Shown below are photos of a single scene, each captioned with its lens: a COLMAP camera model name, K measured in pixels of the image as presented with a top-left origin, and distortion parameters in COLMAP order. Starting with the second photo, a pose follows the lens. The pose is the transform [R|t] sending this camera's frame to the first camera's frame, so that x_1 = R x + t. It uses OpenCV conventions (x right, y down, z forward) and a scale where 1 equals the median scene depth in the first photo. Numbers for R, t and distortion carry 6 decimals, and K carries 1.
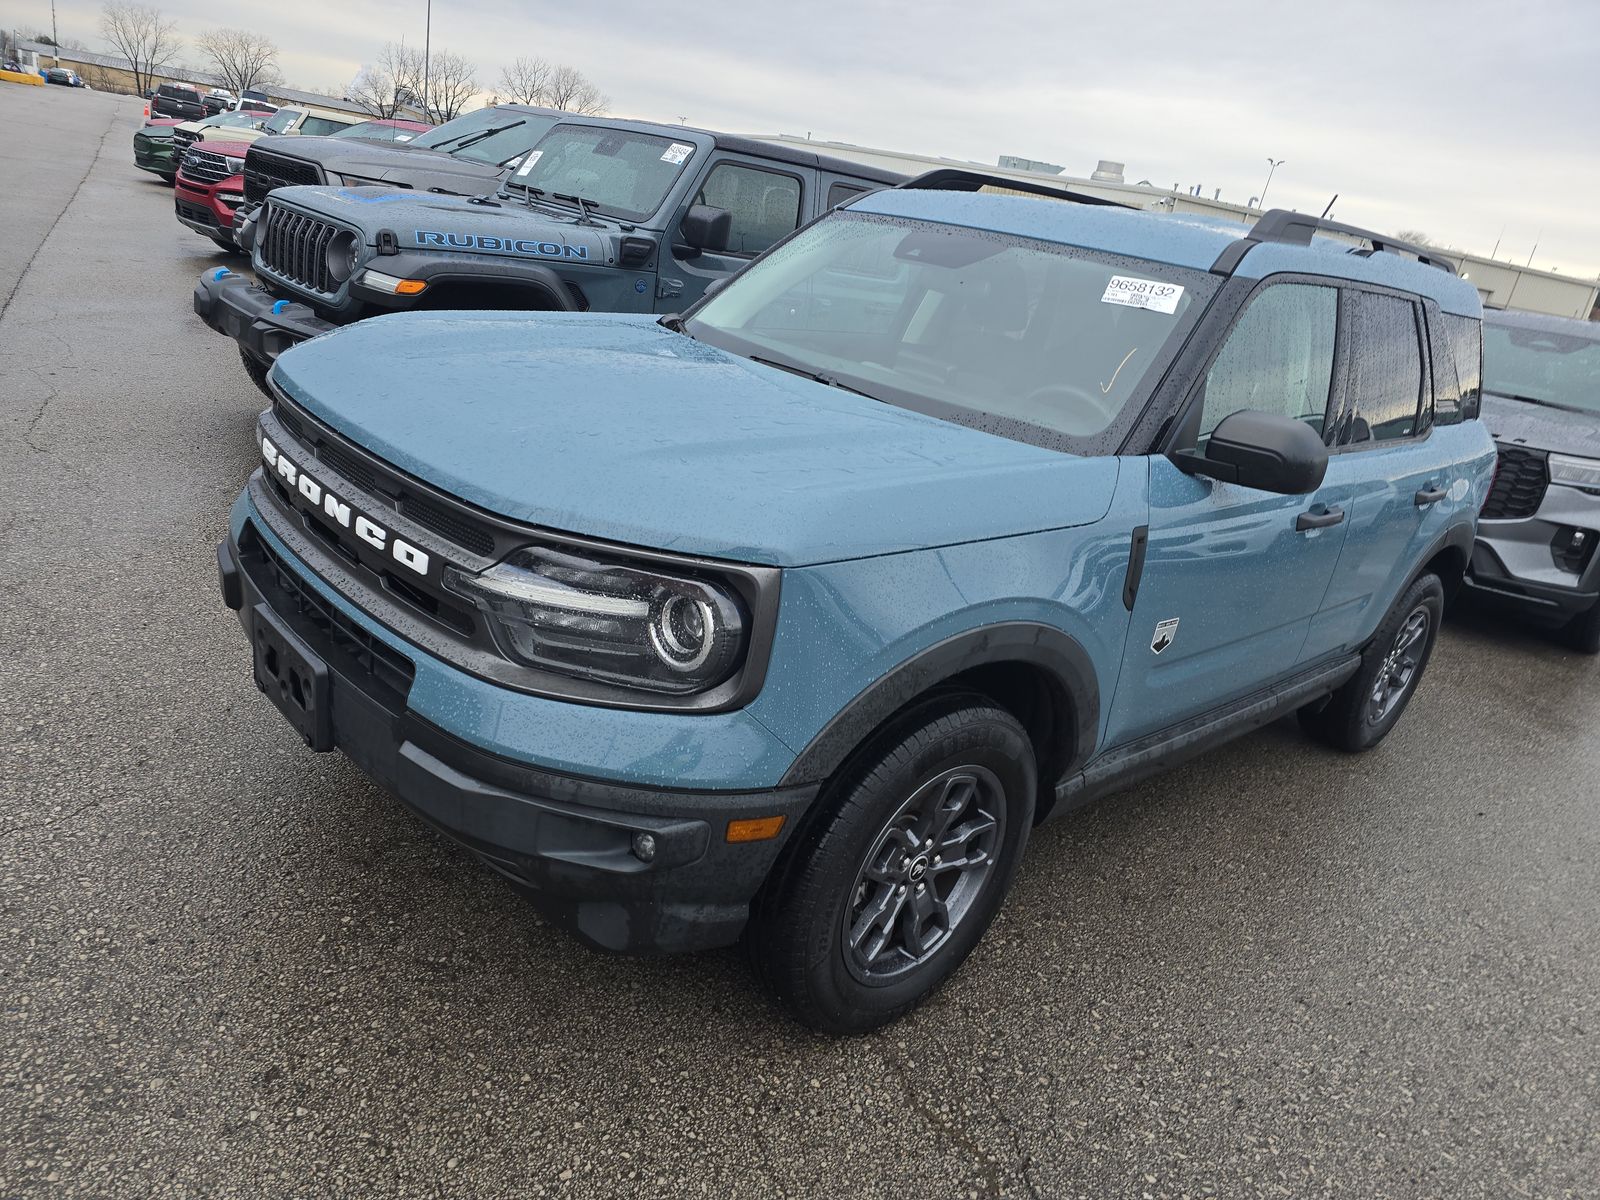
lens RADIAL K [[1092.8, 0, 800.0], [0, 1092.8, 600.0], [0, 0, 1]] dist [0.050426, -0.044850]
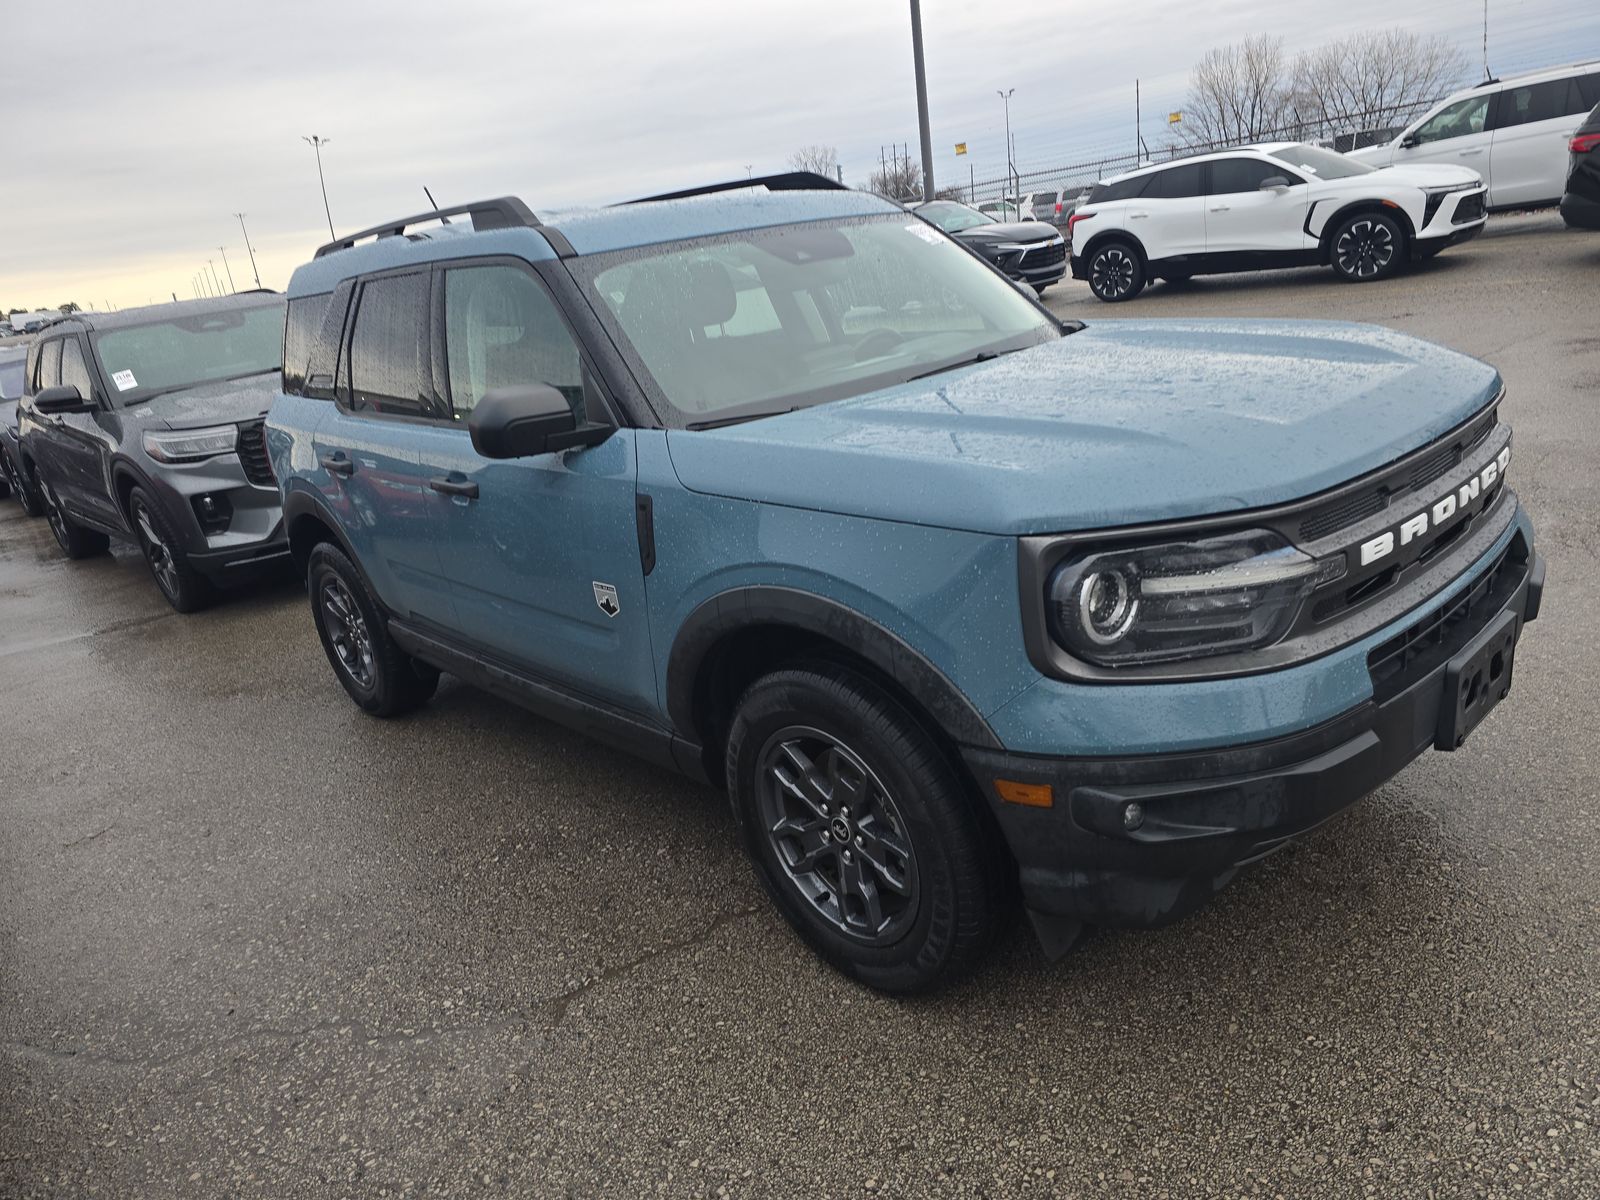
lens RADIAL K [[1092.8, 0, 800.0], [0, 1092.8, 600.0], [0, 0, 1]] dist [0.050426, -0.044850]
pose [[-0.045193, -0.458037, 0.887783, -1.261838], [0.447083, 0.785451, 0.428000, -0.681241], [-0.893350, 0.416255, 0.169284, 1.311673]]
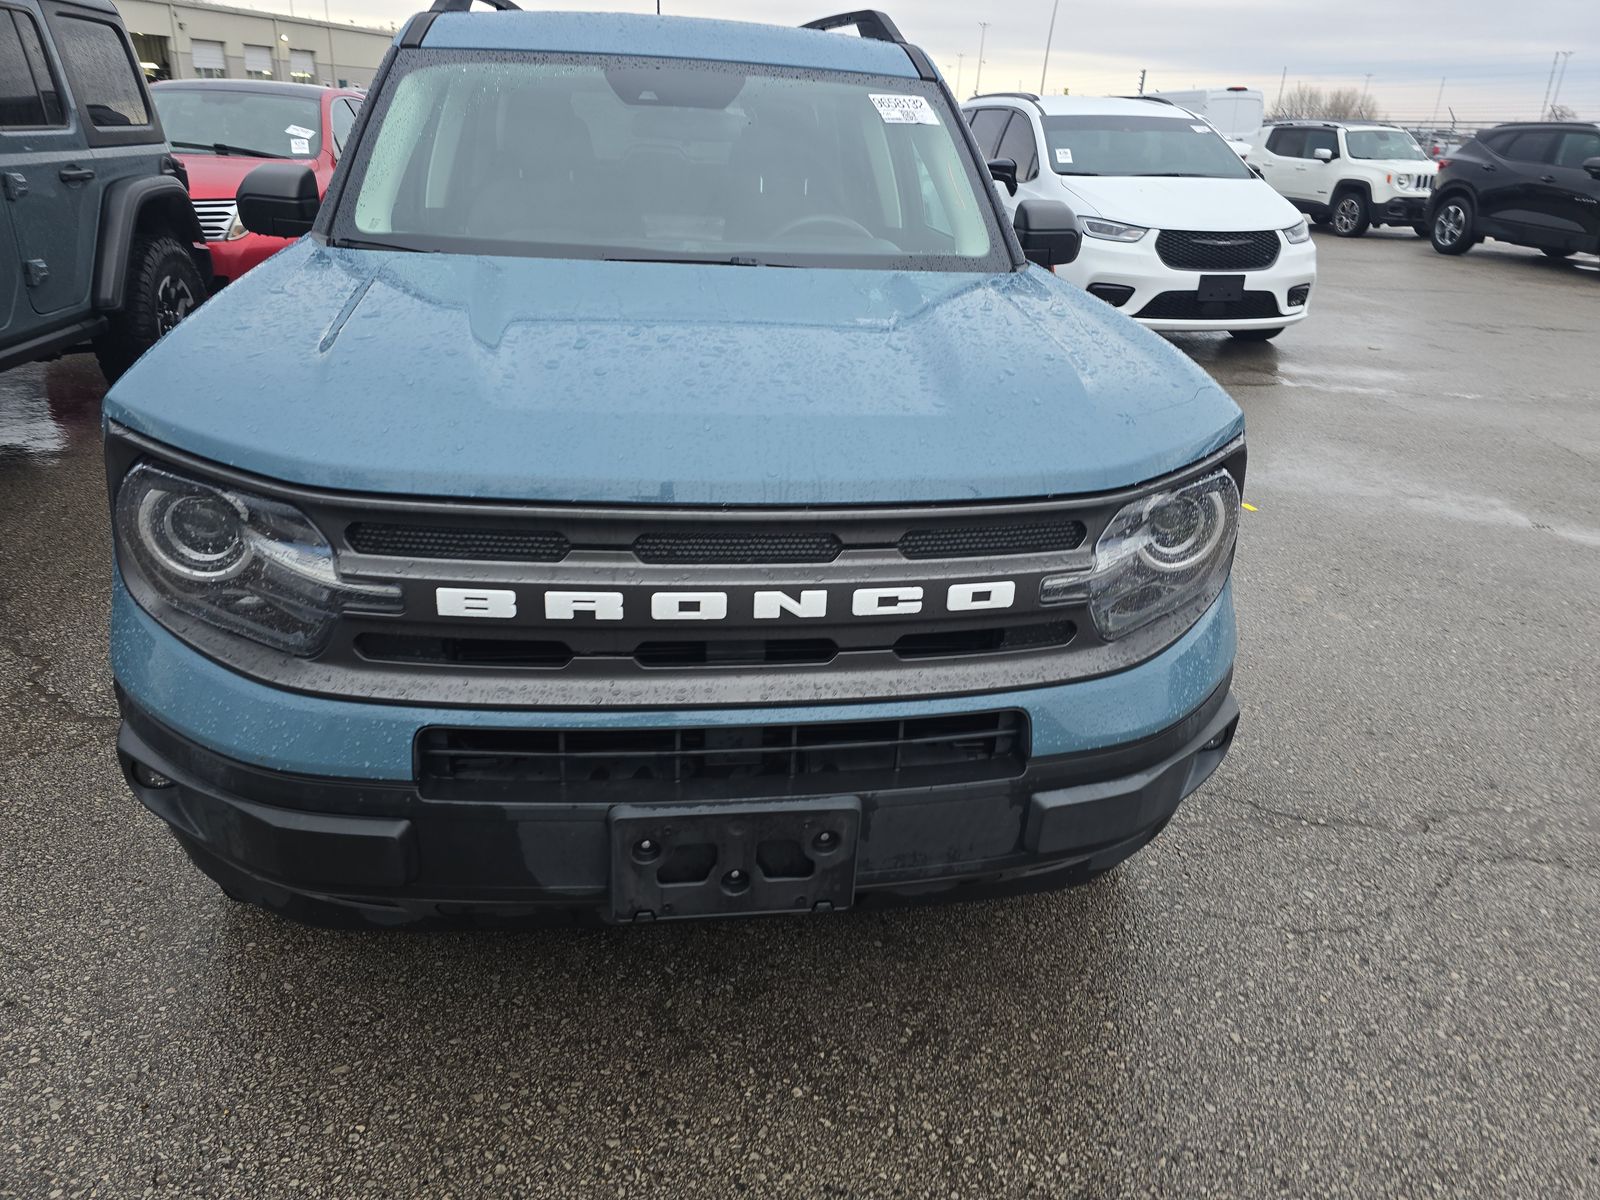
lens RADIAL K [[1092.8, 0, 800.0], [0, 1092.8, 600.0], [0, 0, 1]] dist [0.050426, -0.044850]
pose [[0.569069, -0.459744, 0.681760, -0.809534], [0.330152, 0.887082, 0.322622, -0.279111], [-0.753100, 0.041490, 0.656596, 0.491022]]
